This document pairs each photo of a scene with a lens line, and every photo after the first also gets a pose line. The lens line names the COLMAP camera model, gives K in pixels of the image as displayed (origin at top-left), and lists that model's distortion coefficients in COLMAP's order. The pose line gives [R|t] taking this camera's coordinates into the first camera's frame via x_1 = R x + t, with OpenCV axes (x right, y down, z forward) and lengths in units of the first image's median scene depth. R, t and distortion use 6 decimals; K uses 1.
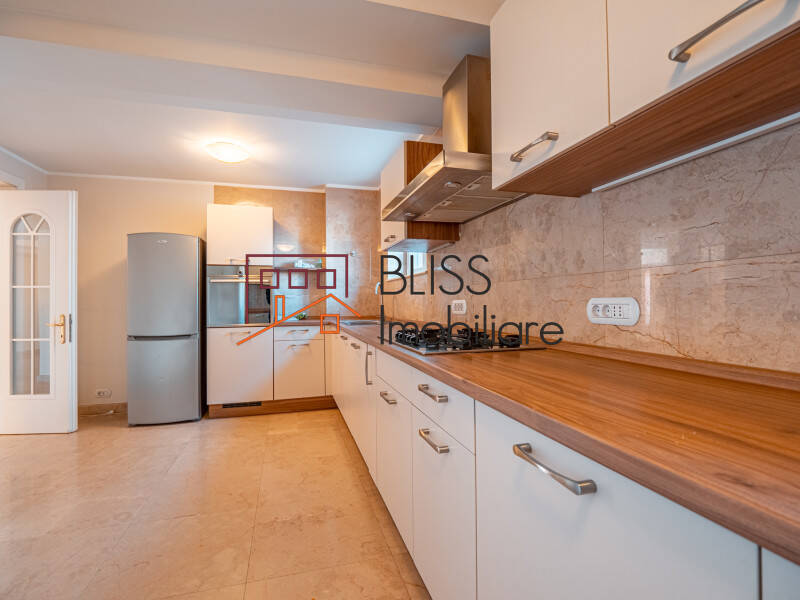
lens RADIAL K [[391.3, 0, 403.3], [0, 391.3, 301.6], [0, 0, 1]] dist [-0.000990, -0.001629]
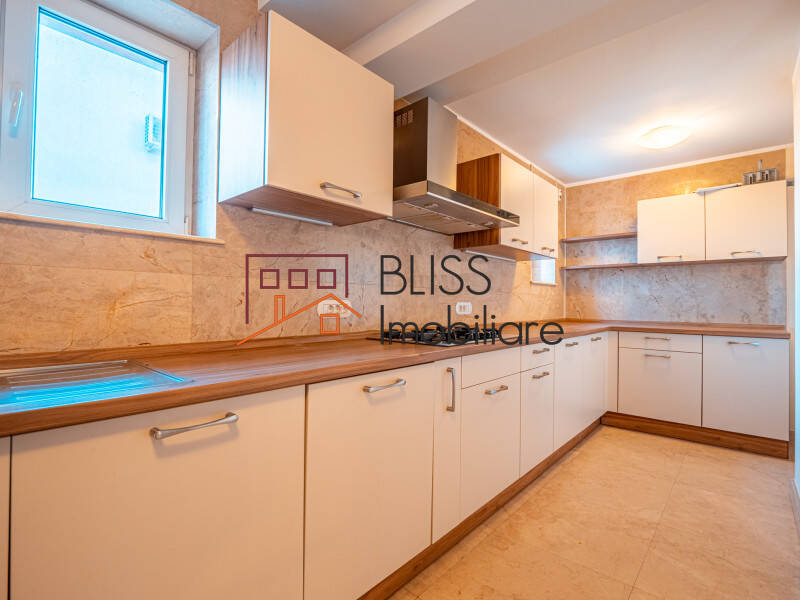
lens RADIAL K [[391.3, 0, 404.5], [0, 391.3, 299.0], [0, 0, 1]] dist [-0.000990, -0.001629]
pose [[-0.530046, 0.018959, 0.847757, -0.889468], [-0.006038, 0.999640, -0.026131, 0.022970], [-0.847948, -0.018969, -0.529741, 1.906181]]
